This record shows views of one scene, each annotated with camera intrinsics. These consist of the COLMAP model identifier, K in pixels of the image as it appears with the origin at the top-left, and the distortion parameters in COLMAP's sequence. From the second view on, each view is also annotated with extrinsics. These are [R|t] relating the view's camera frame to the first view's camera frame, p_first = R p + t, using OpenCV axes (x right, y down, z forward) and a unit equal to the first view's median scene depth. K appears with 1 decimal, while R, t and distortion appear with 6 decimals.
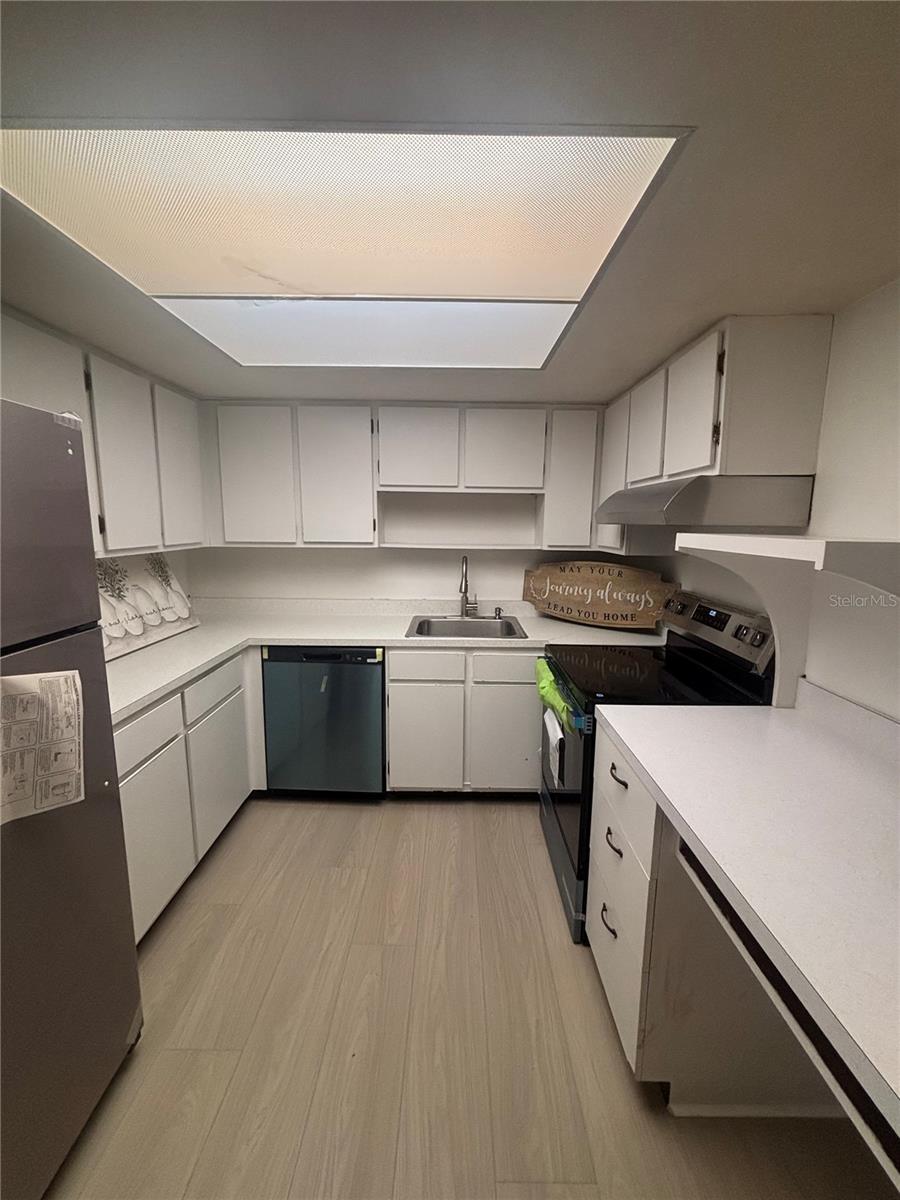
lens RADIAL K [[488.3, 0, 450.0], [0, 488.3, 600.0], [0, 0, 1]] dist [0.001037, 0.000236]
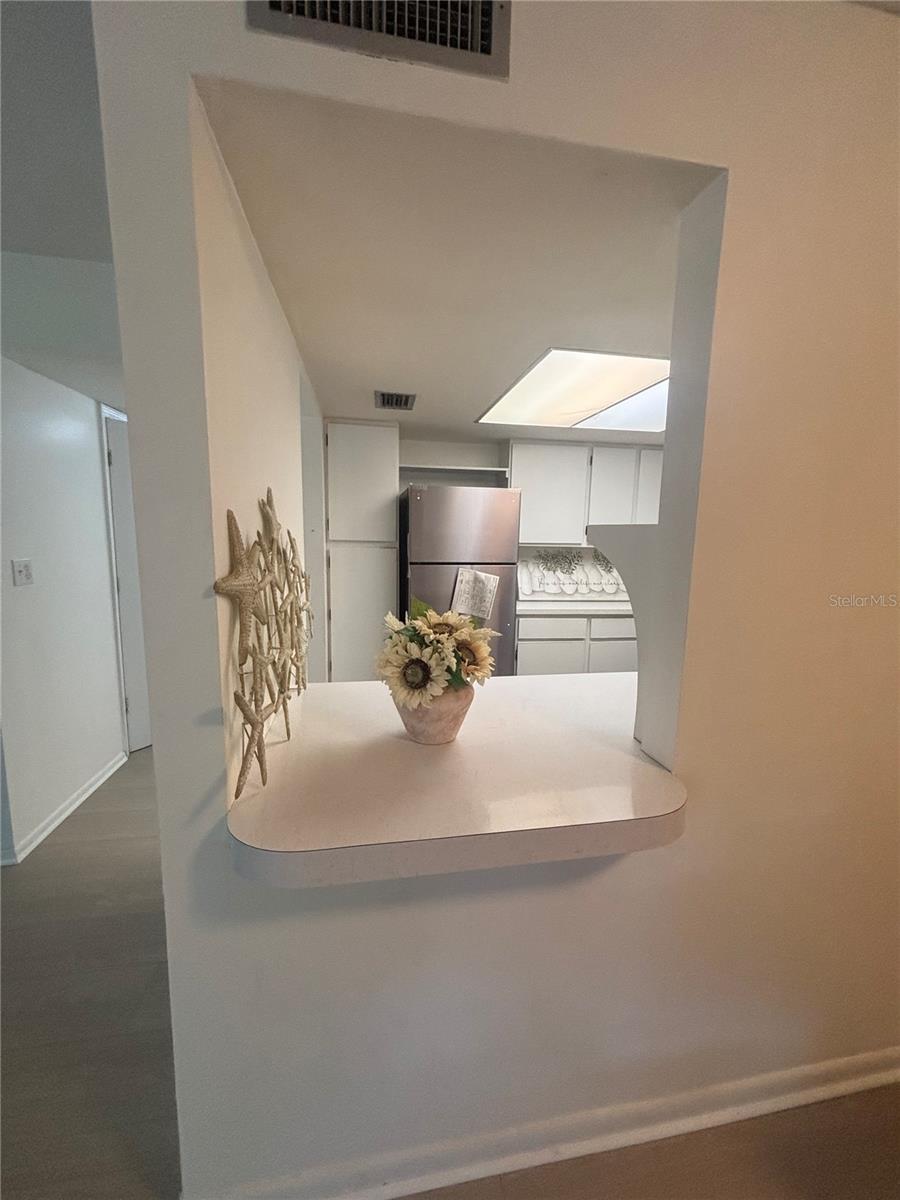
lens RADIAL K [[488.3, 0, 450.0], [0, 488.3, 600.0], [0, 0, 1]] dist [0.001037, 0.000236]
pose [[0.184607, 0.123298, -0.975048, 1.869922], [-0.172101, 0.980826, 0.091445, 0.064561], [0.967627, 0.150925, 0.202287, 0.166629]]
